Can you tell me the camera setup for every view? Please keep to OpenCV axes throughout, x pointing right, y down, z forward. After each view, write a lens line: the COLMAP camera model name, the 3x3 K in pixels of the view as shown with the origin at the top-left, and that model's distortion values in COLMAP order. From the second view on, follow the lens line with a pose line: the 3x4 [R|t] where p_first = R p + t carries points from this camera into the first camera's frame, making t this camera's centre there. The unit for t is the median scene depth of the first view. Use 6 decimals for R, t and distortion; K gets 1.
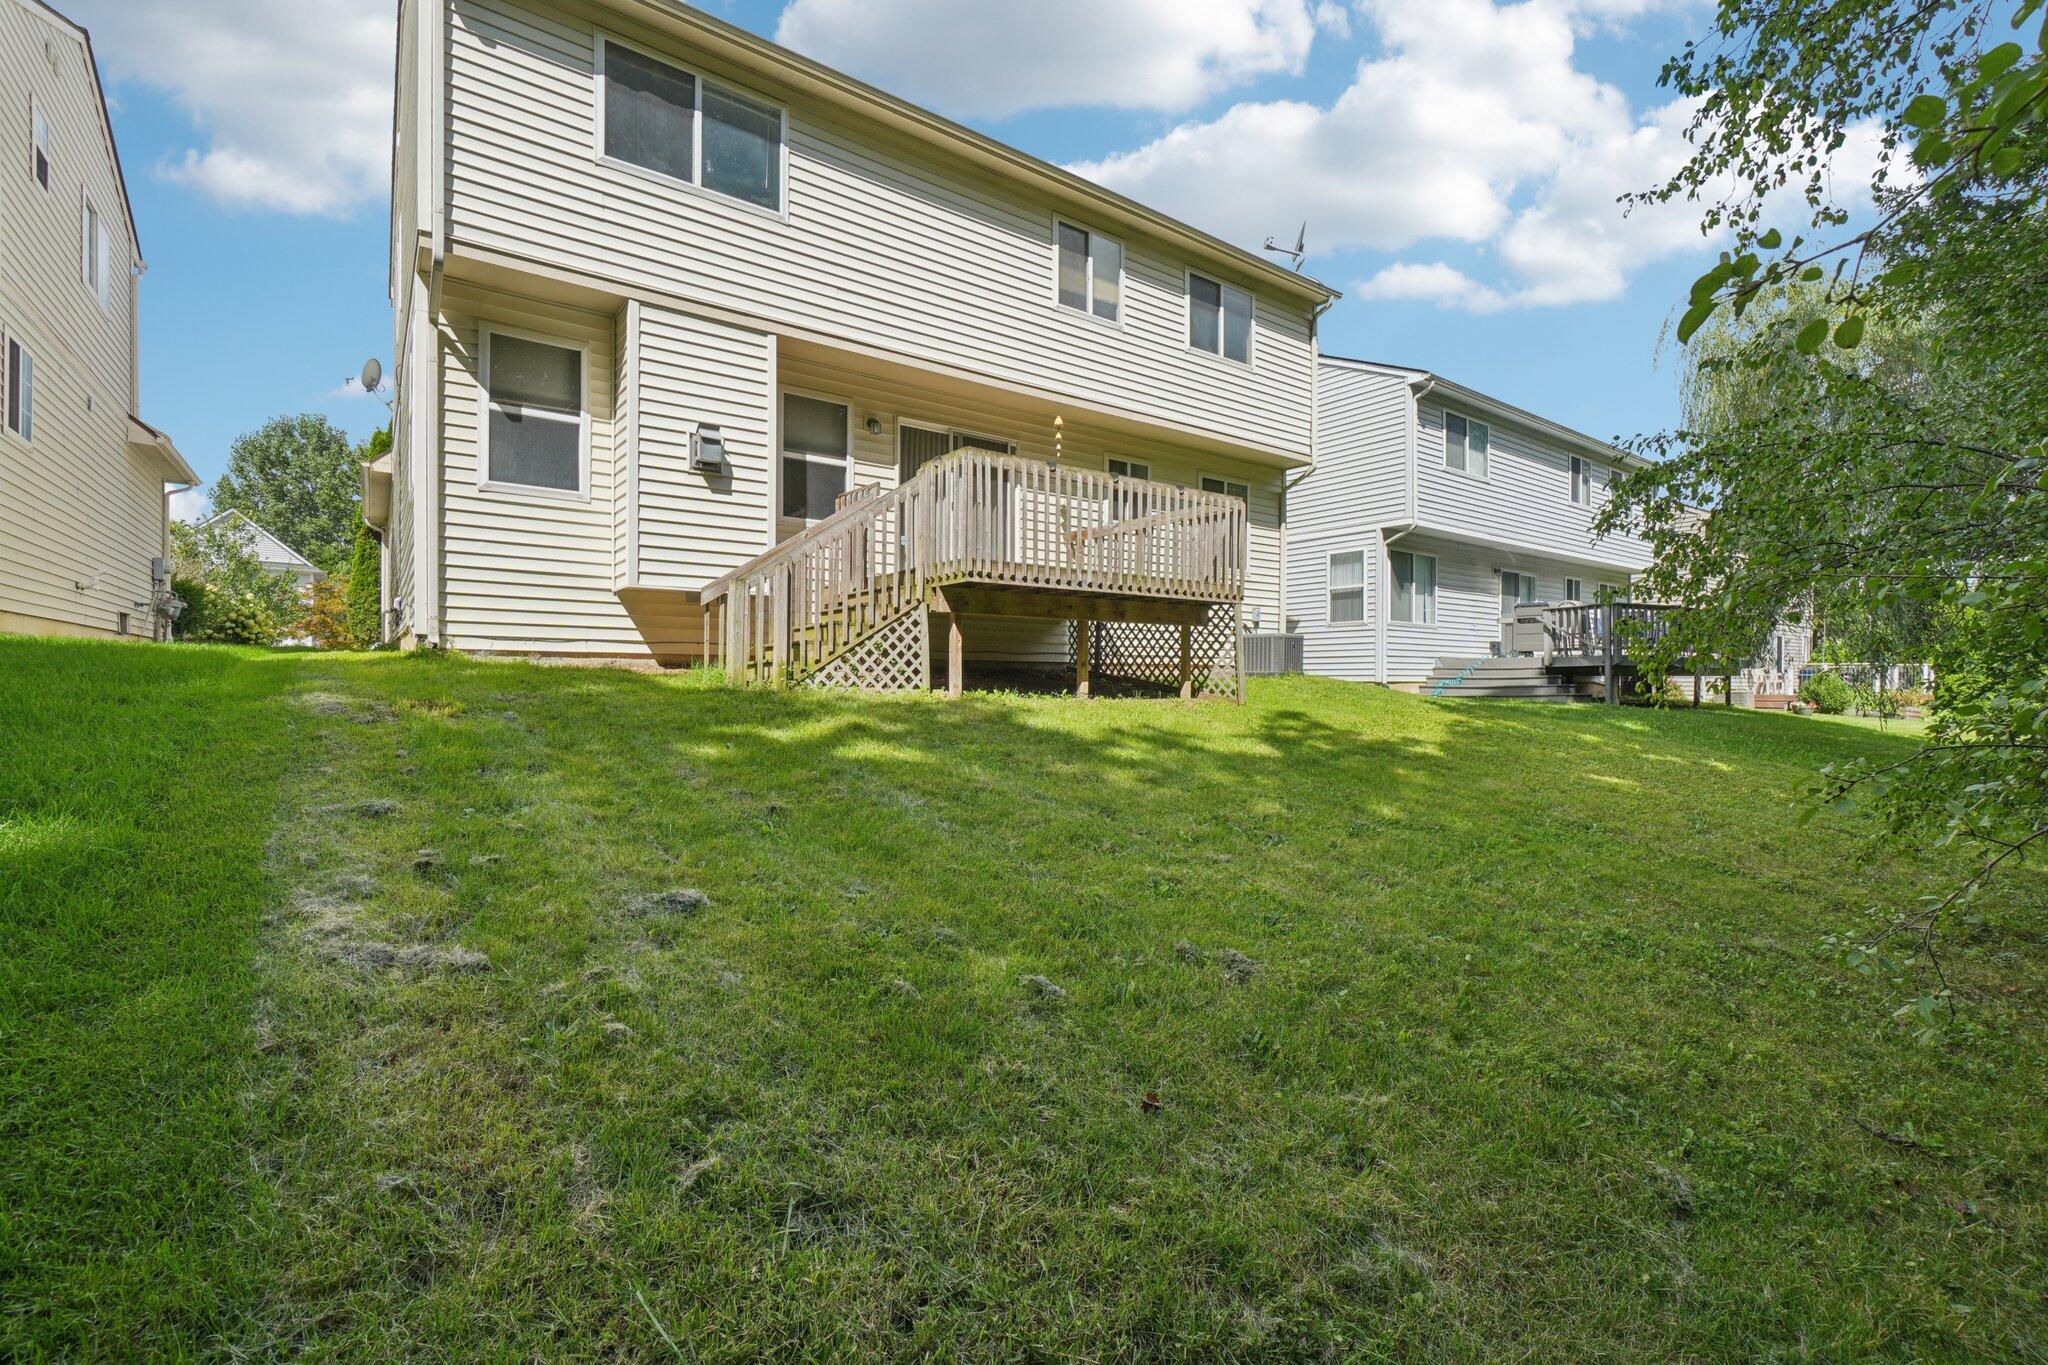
lens RADIAL K [[897.0, 0, 1021.5], [0, 897.0, 686.3], [0, 0, 1]] dist [-0.000591, -0.000040]
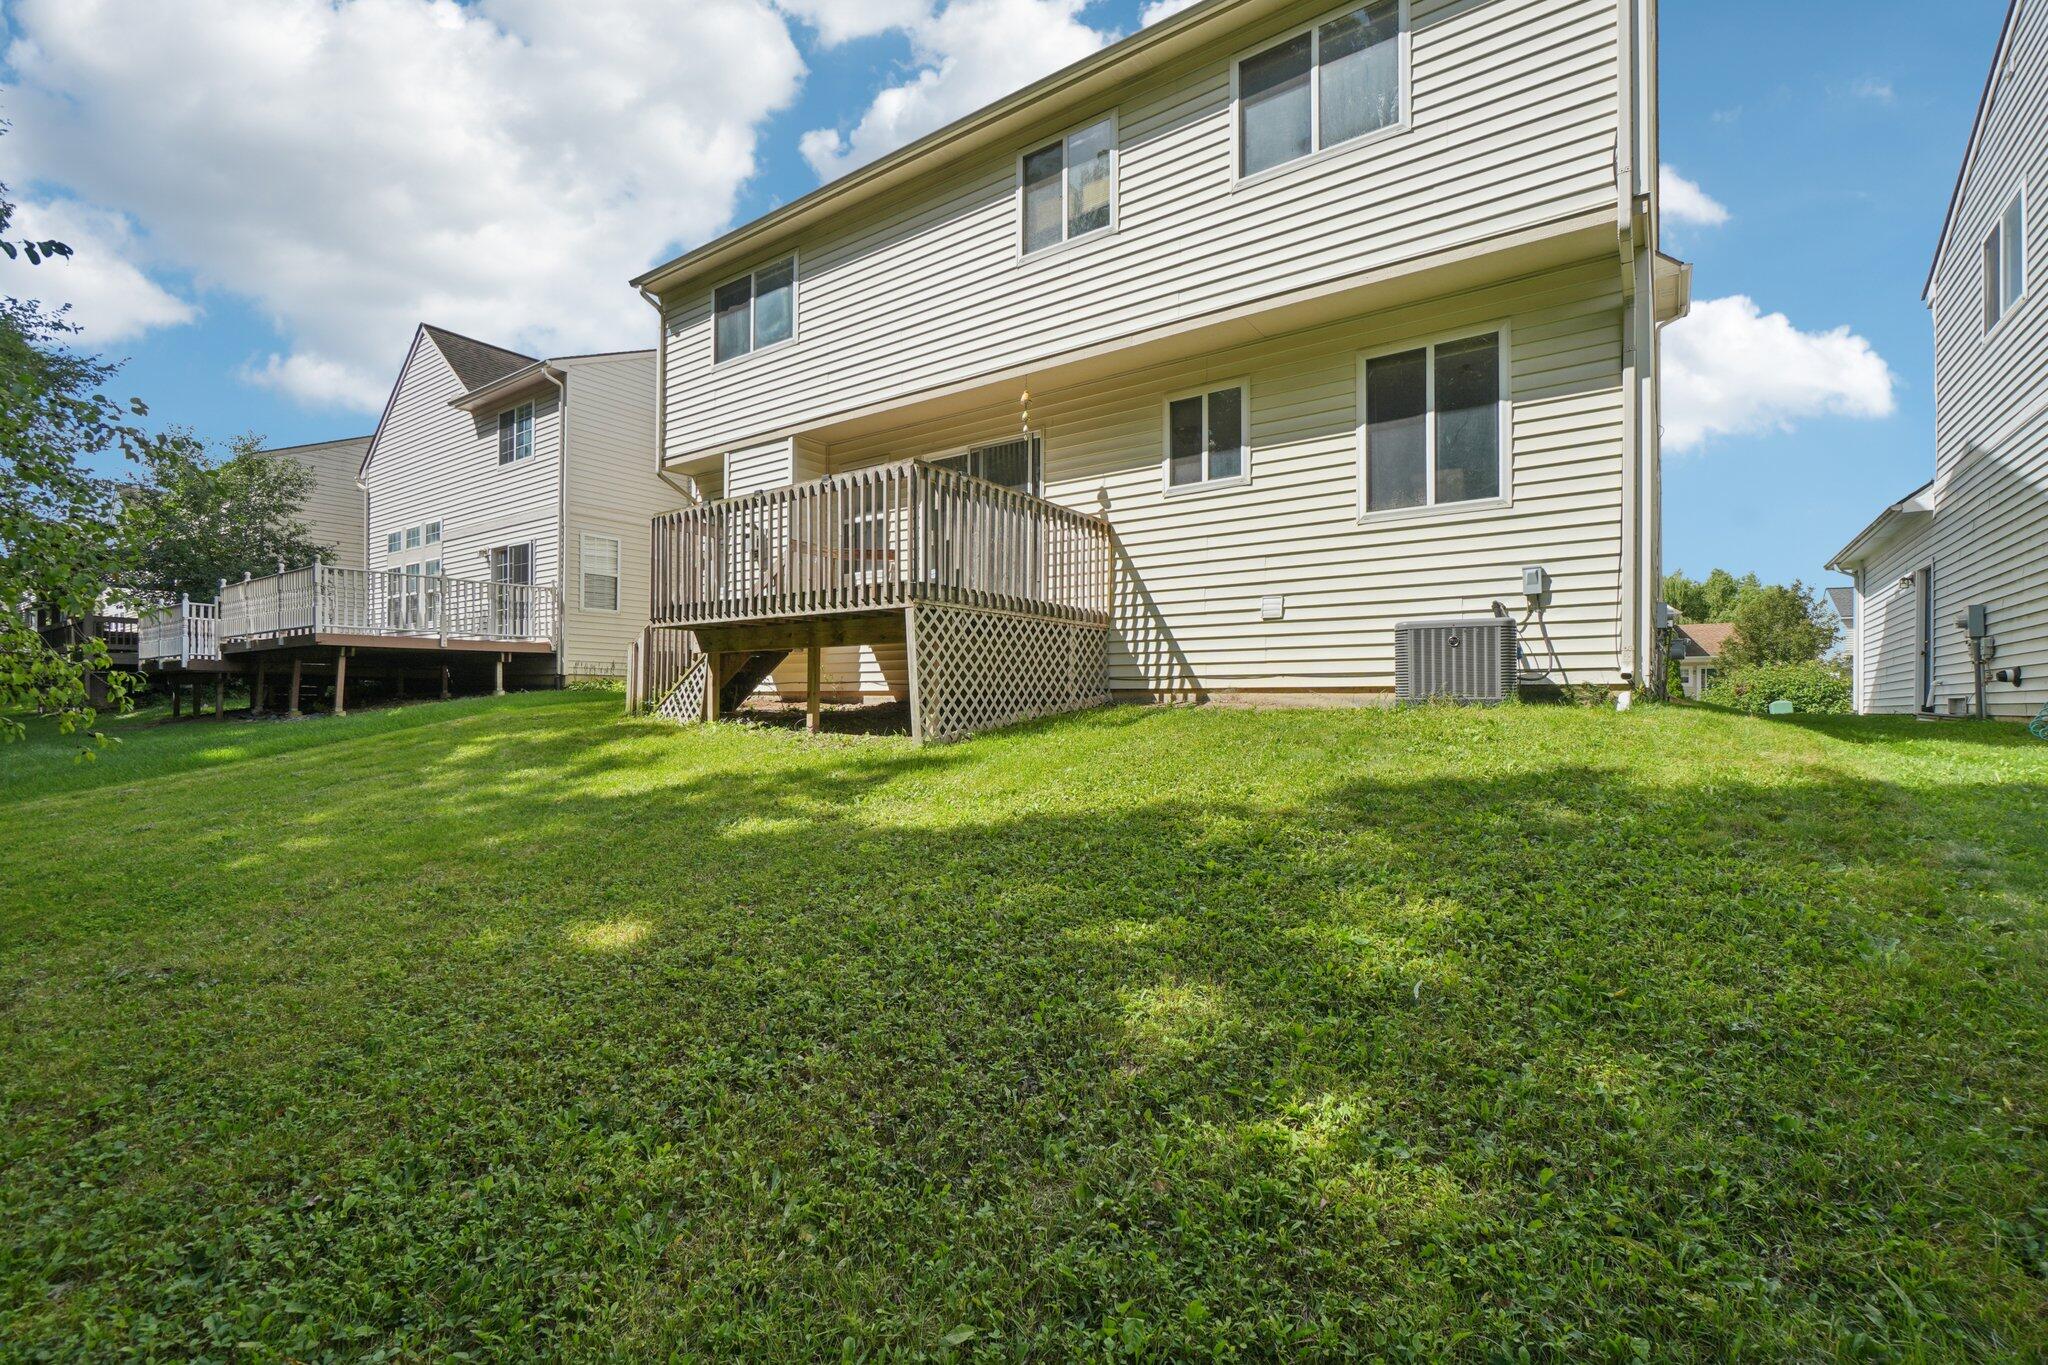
lens RADIAL K [[897.0, 0, 1026.6], [0, 897.0, 693.7], [0, 0, 1]] dist [-0.000591, -0.000040]
pose [[0.321339, -0.013361, -0.946870, 0.998976], [0.005307, 0.999910, -0.012309, -0.013711], [0.946949, -0.001070, 0.321381, 0.892169]]
